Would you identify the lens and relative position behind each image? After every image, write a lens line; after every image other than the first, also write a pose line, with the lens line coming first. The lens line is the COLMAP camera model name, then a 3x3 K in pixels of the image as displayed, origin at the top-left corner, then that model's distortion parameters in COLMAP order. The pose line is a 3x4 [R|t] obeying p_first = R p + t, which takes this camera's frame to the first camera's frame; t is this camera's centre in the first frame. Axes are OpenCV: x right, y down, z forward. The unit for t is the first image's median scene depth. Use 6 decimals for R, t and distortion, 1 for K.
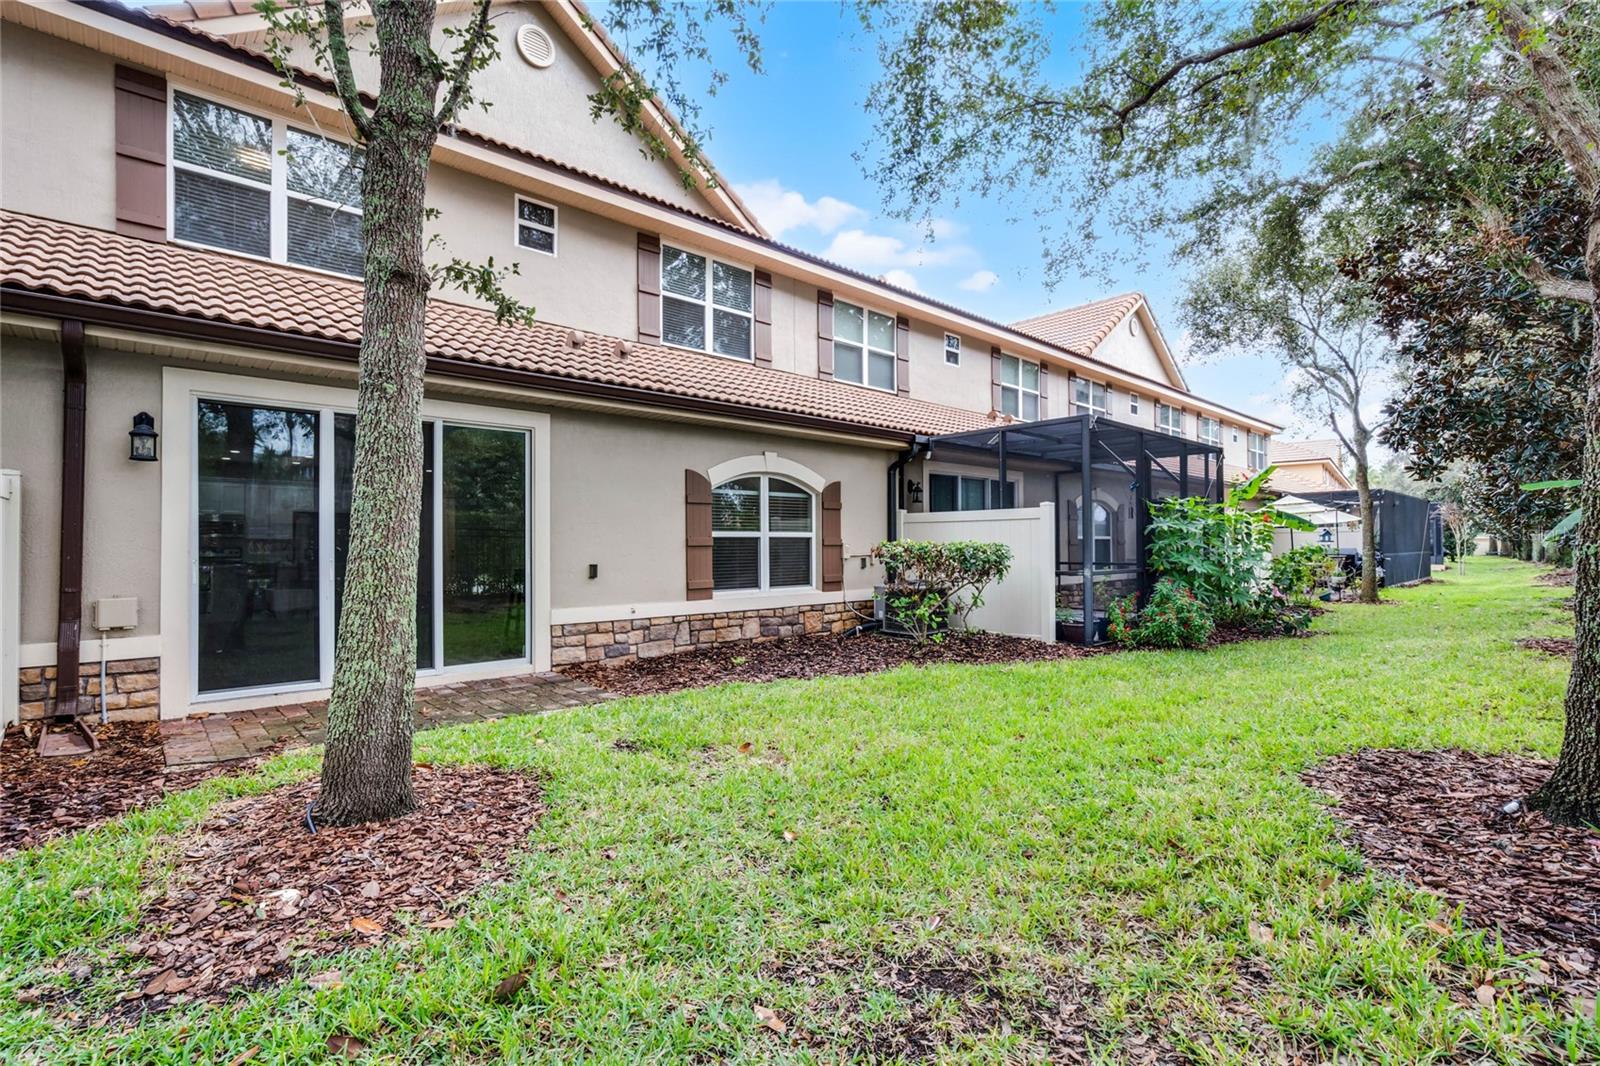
lens RADIAL K [[733.9, 0, 803.9], [0, 733.9, 533.6], [0, 0, 1]] dist [-0.001497, -0.002005]
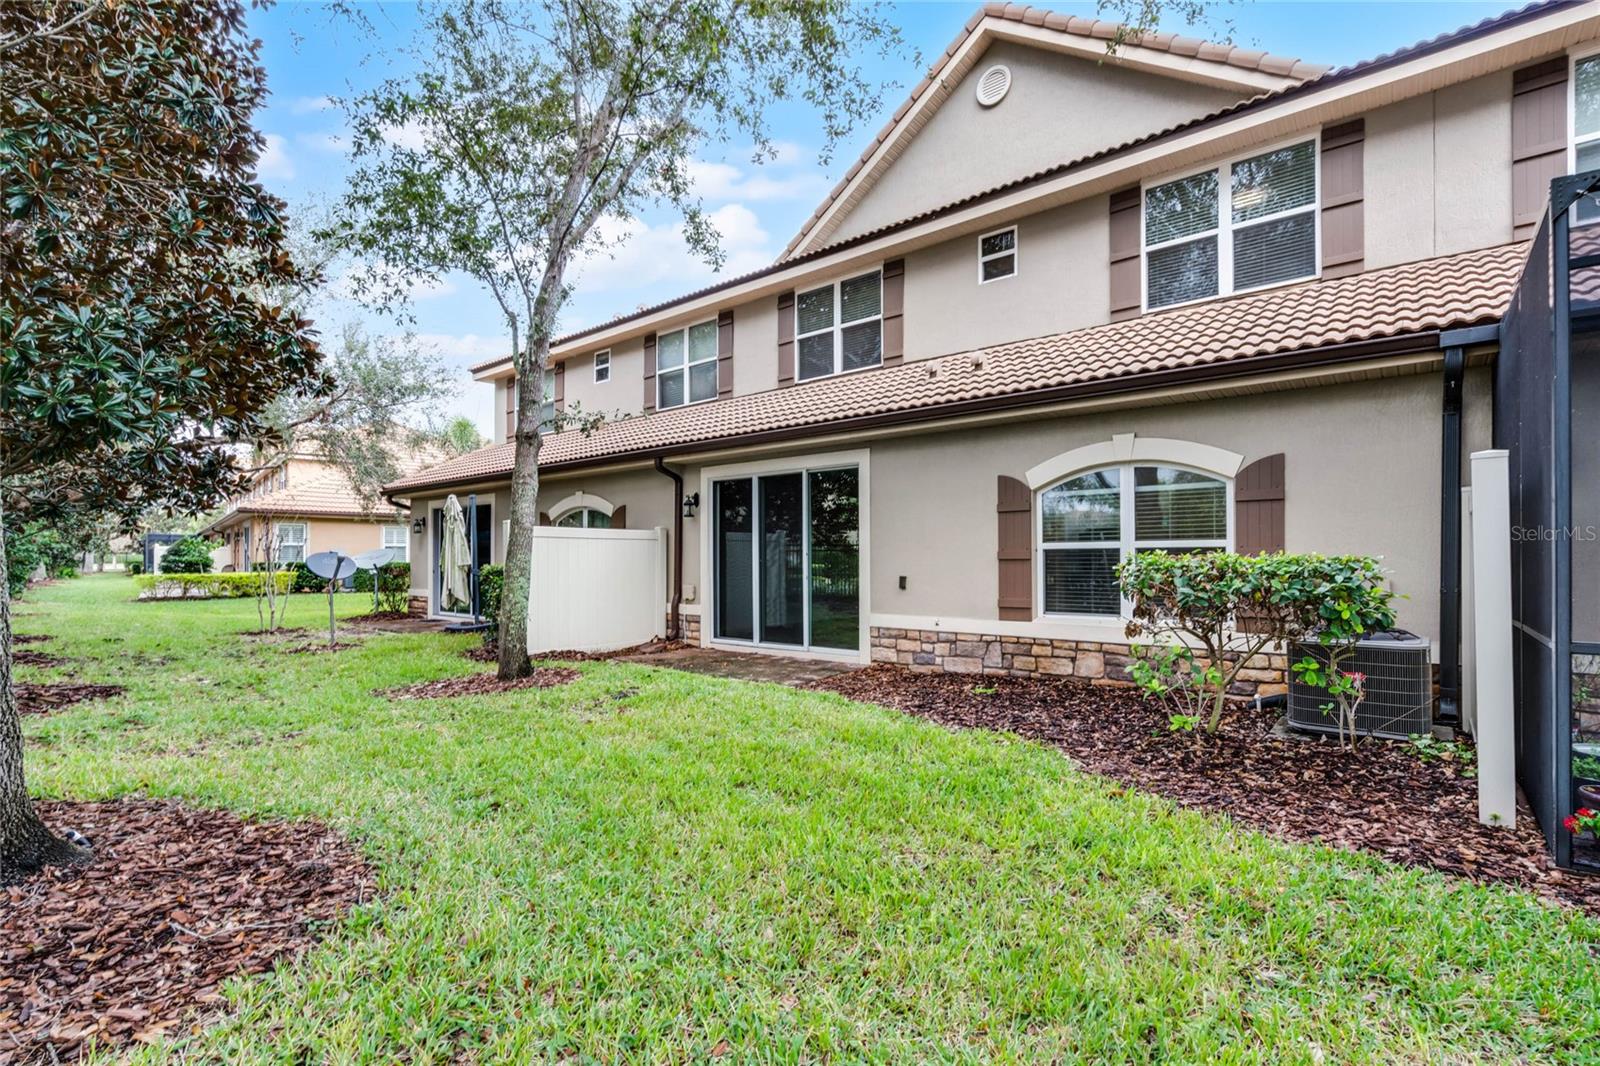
lens RADIAL K [[733.9, 0, 854.9], [0, 733.9, 561.1], [0, 0, 1]] dist [-0.001497, -0.002005]
pose [[0.167541, 0.008907, -0.985825, 0.704649], [0.021527, 0.999688, 0.012691, 0.002720], [0.985630, -0.023348, 0.167297, 0.665956]]
